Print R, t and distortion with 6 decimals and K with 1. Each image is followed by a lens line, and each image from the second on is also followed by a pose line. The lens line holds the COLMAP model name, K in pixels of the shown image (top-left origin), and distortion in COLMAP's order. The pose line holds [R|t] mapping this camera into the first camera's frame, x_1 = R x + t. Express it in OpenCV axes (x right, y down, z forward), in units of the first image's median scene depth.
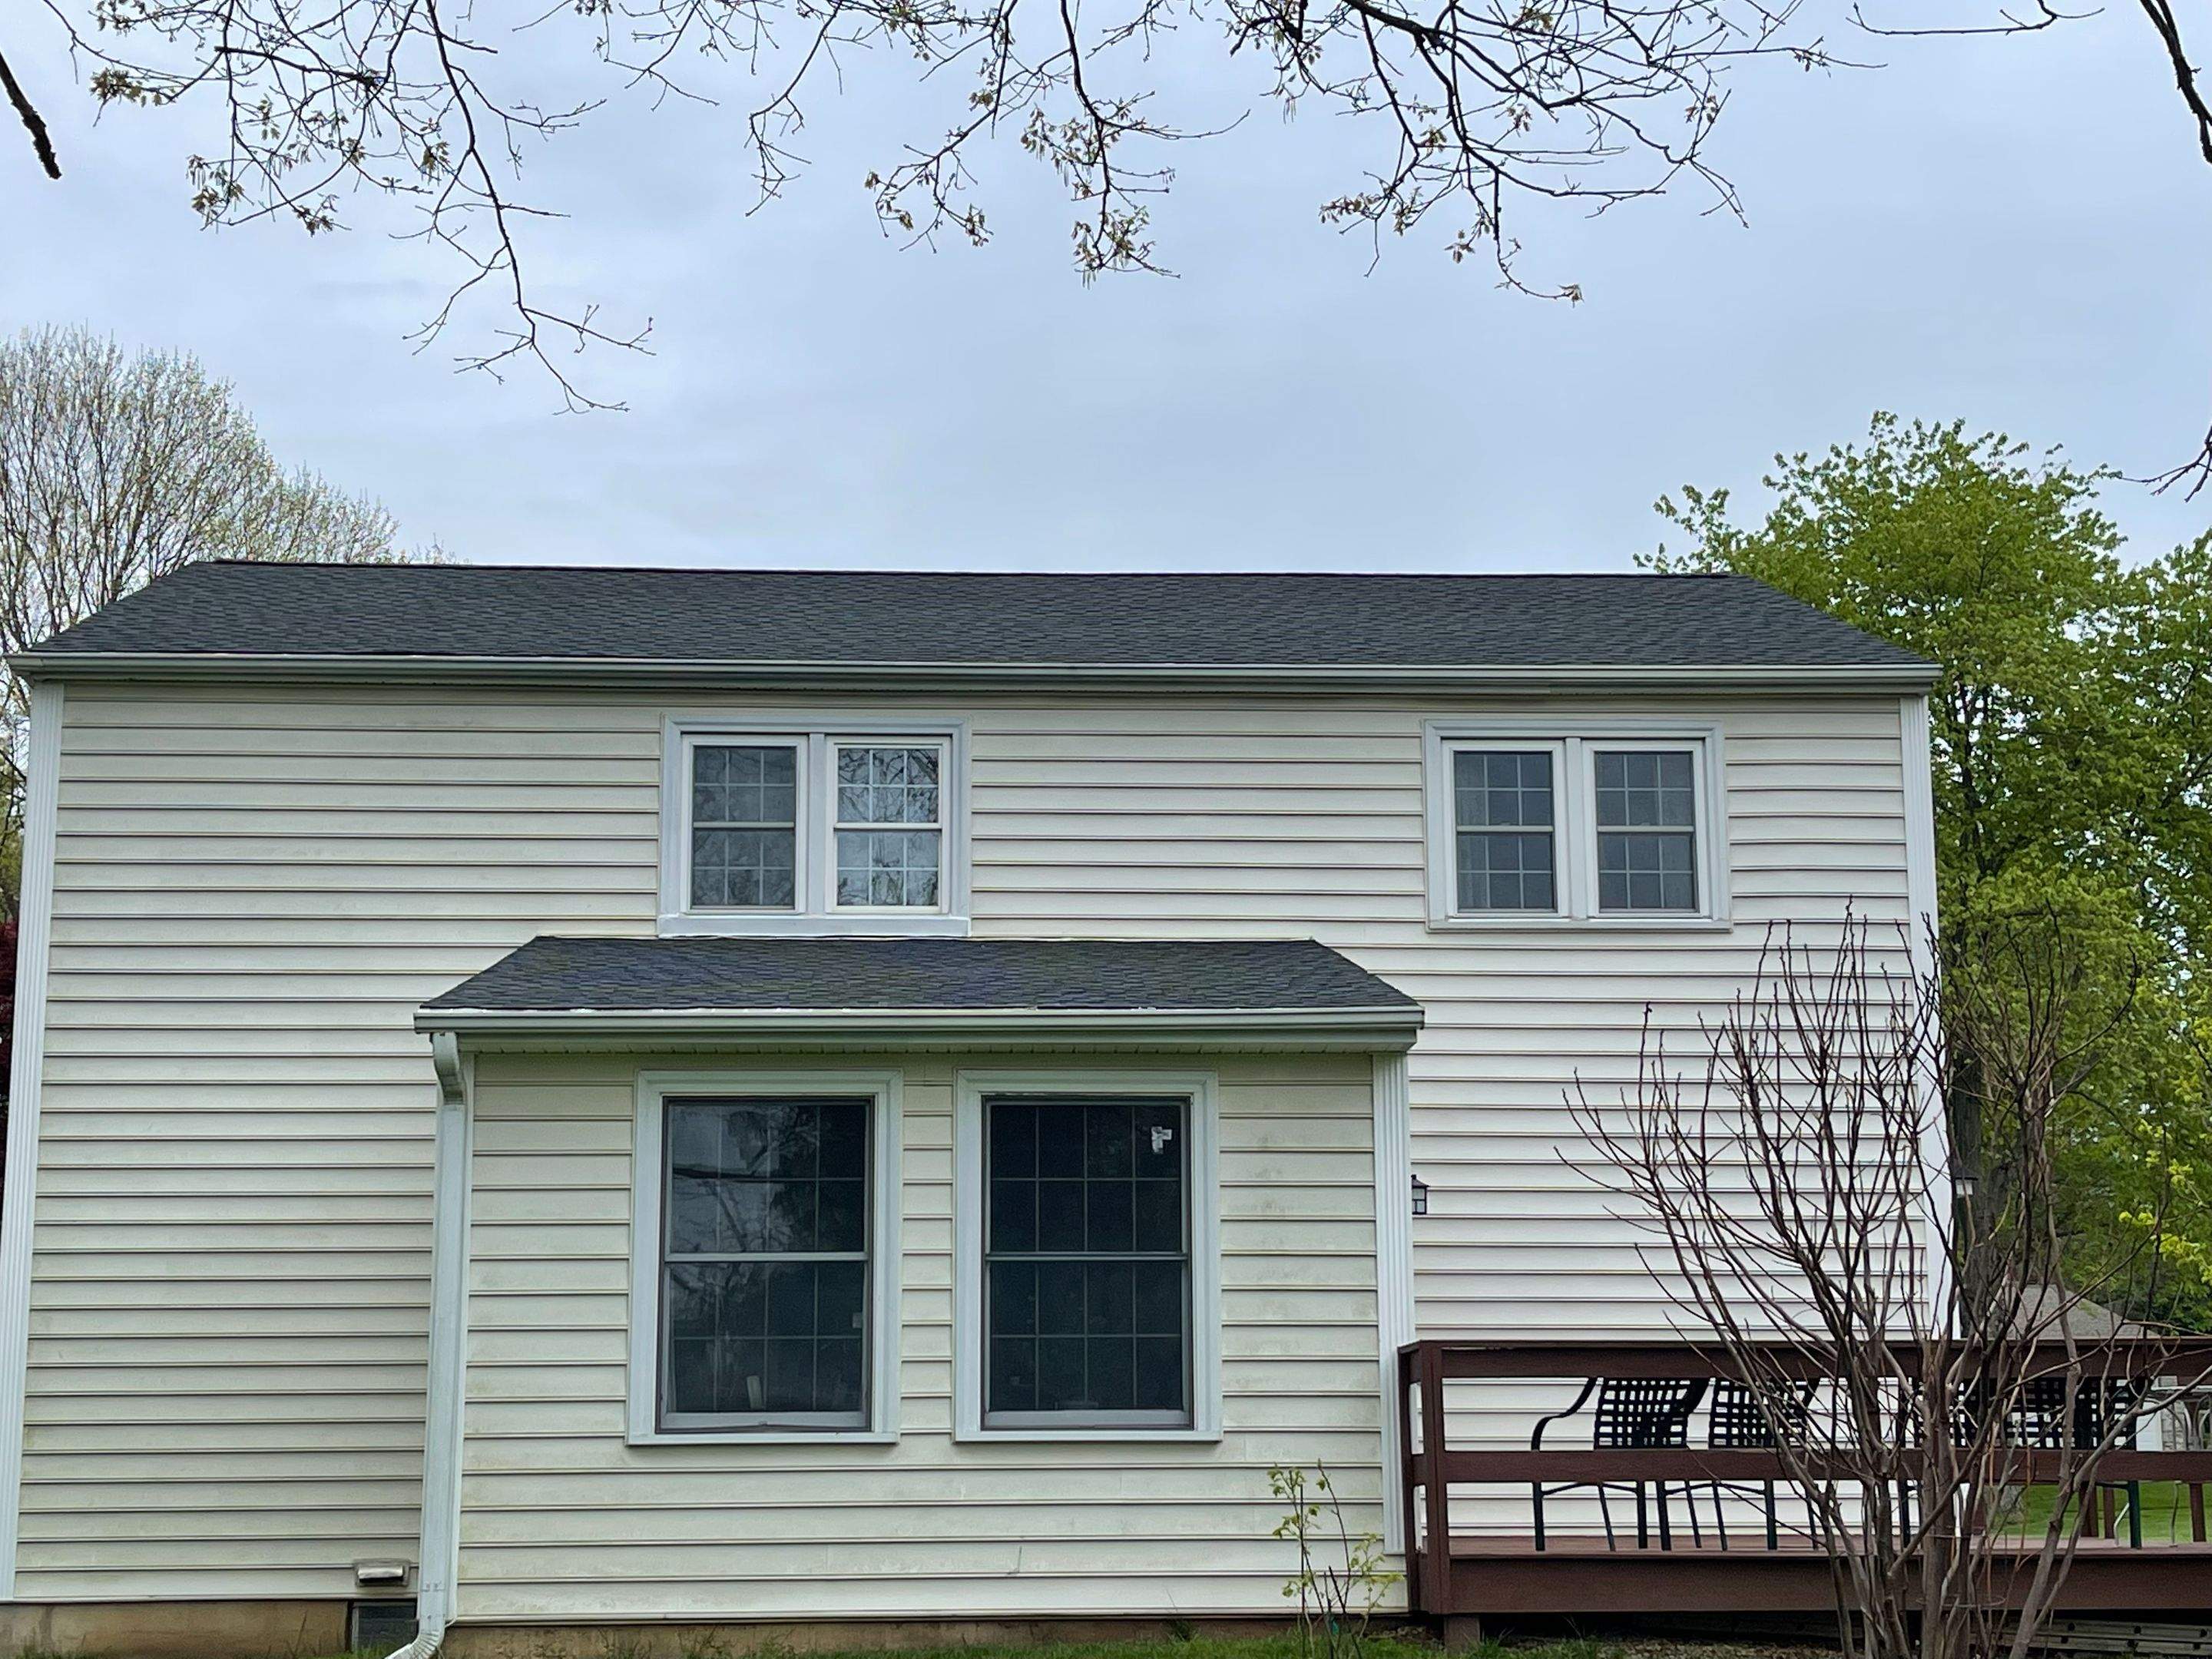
lens RADIAL K [[3955.8, 0, 1106.0], [0, 3955.8, 829.5], [0, 0, 1]] dist [0.107846, -0.188518]
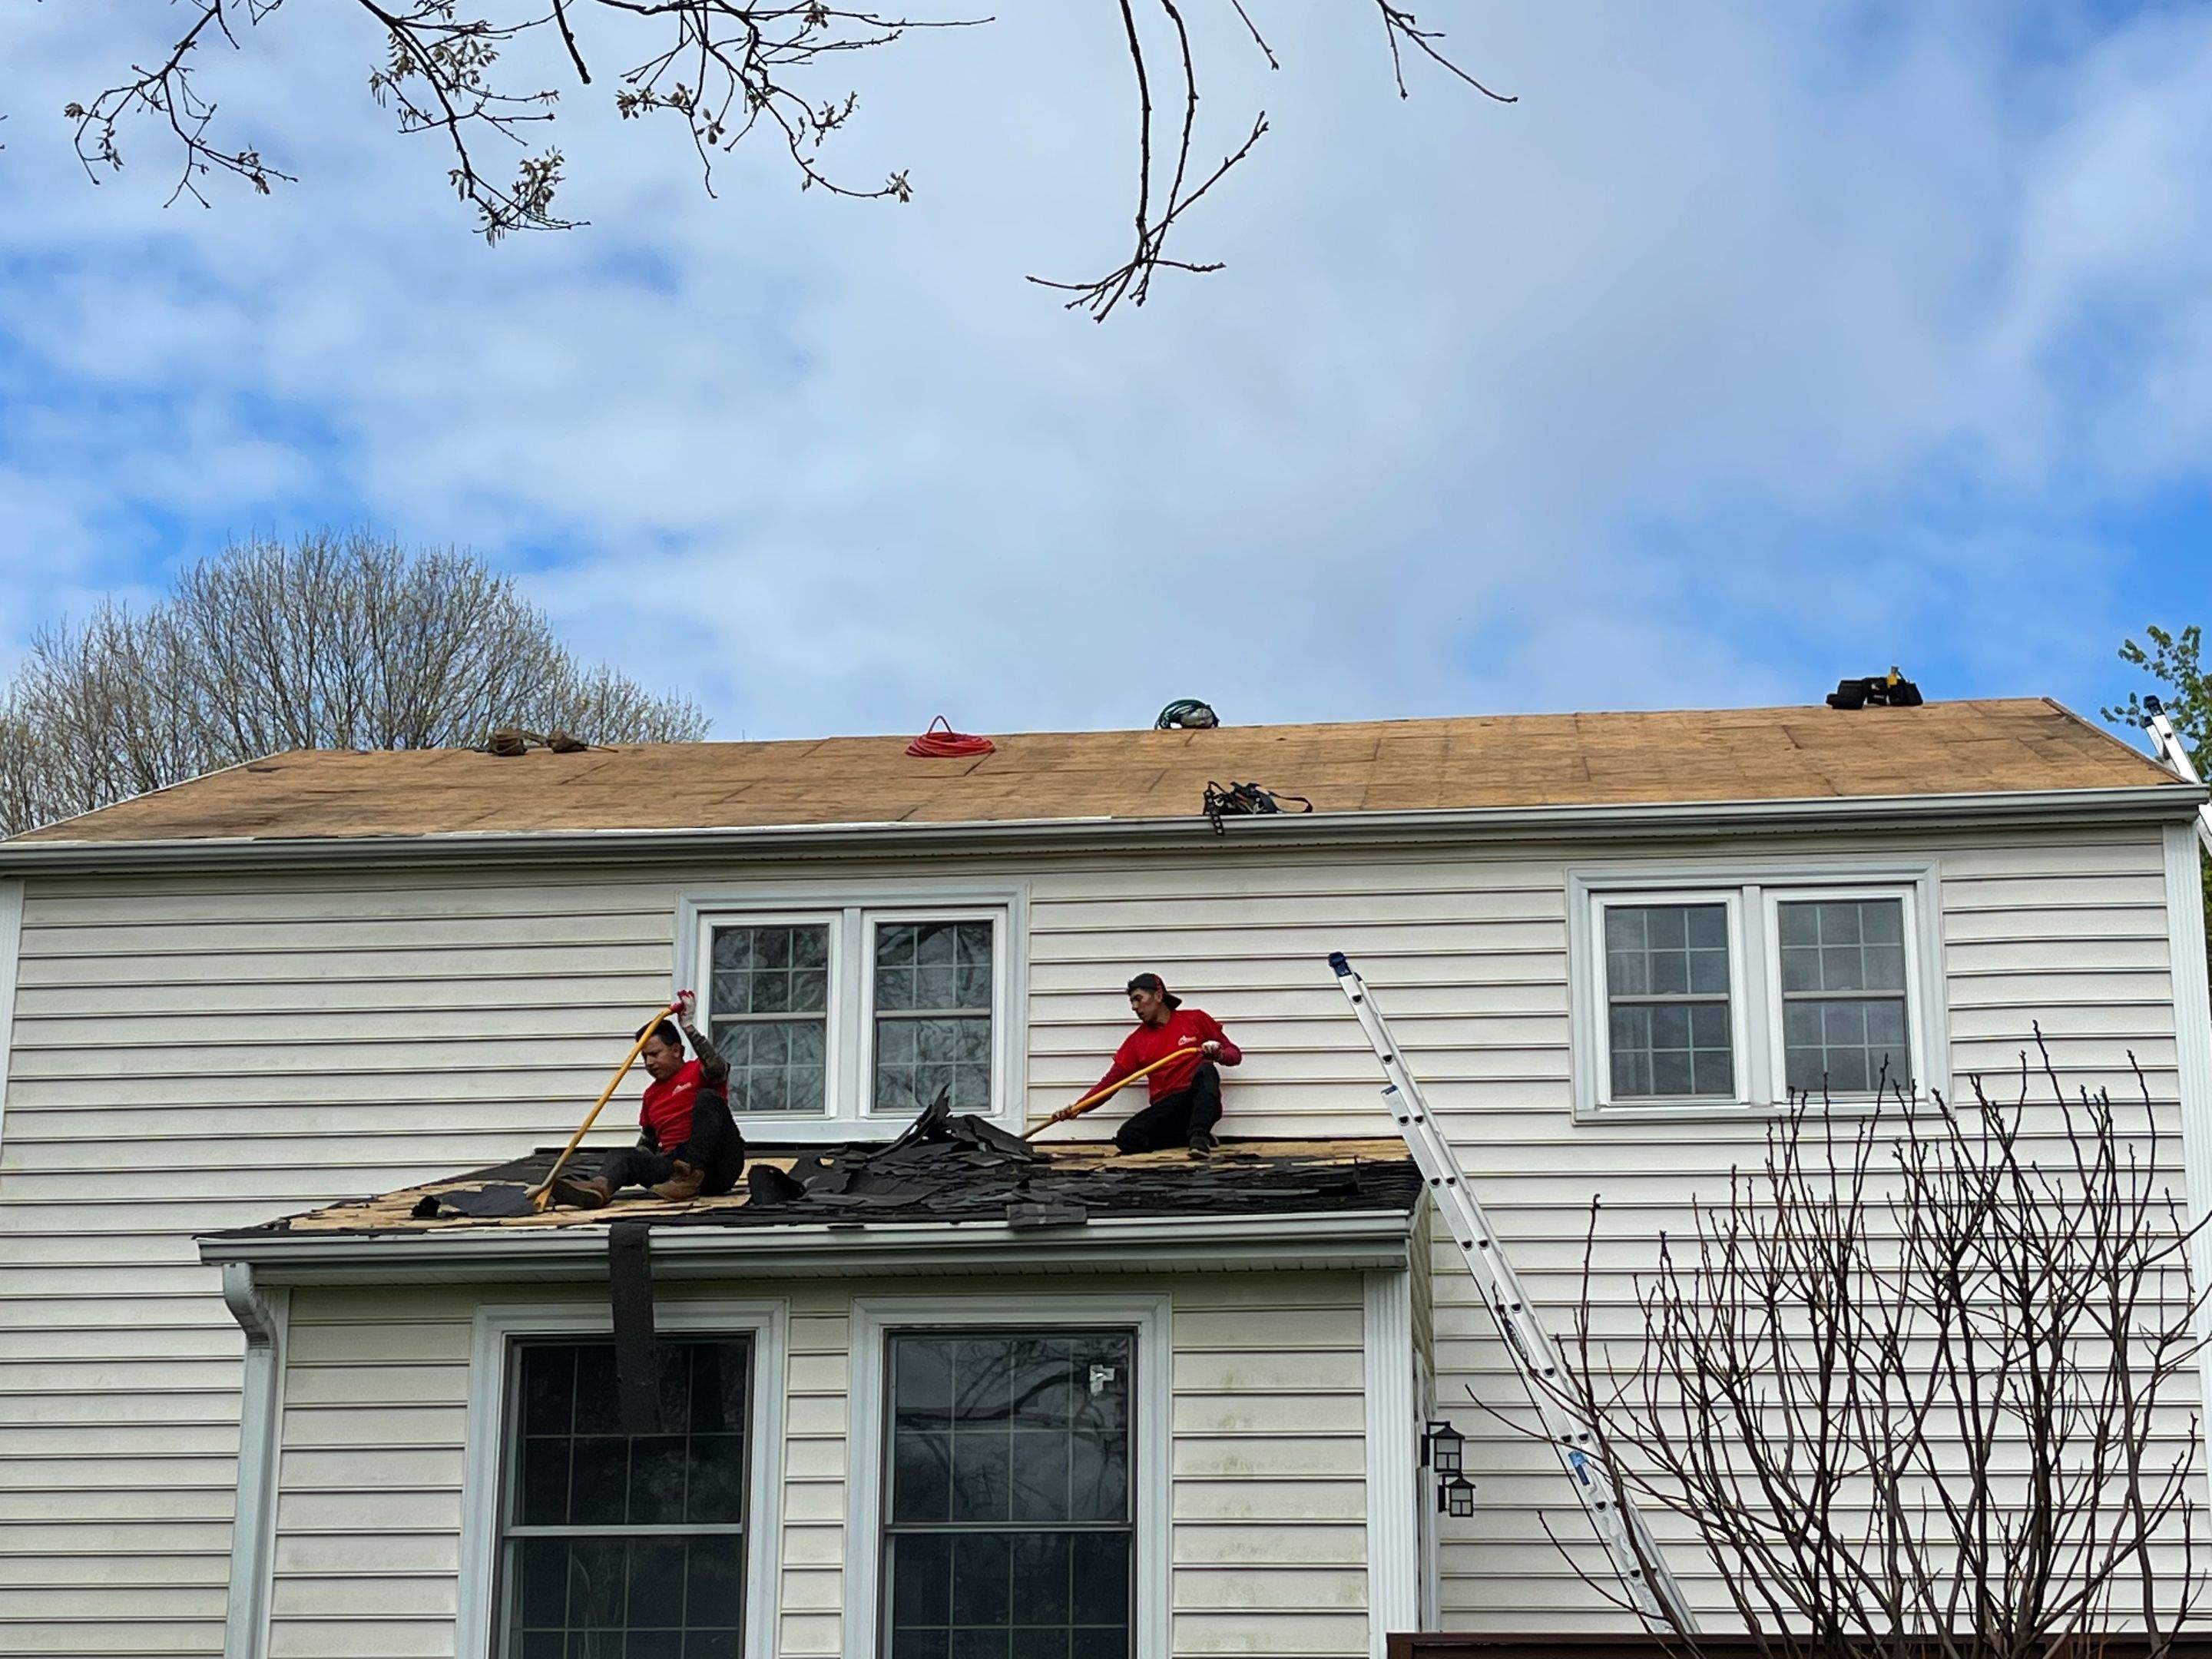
lens RADIAL K [[3955.8, 0, 1106.0], [0, 3955.8, 829.5], [0, 0, 1]] dist [0.107846, -0.188518]
pose [[0.983178, -0.035630, -0.179139, 0.138163], [0.025007, 0.997812, -0.061209, 0.012862], [0.180928, 0.055700, 0.981918, 0.164265]]
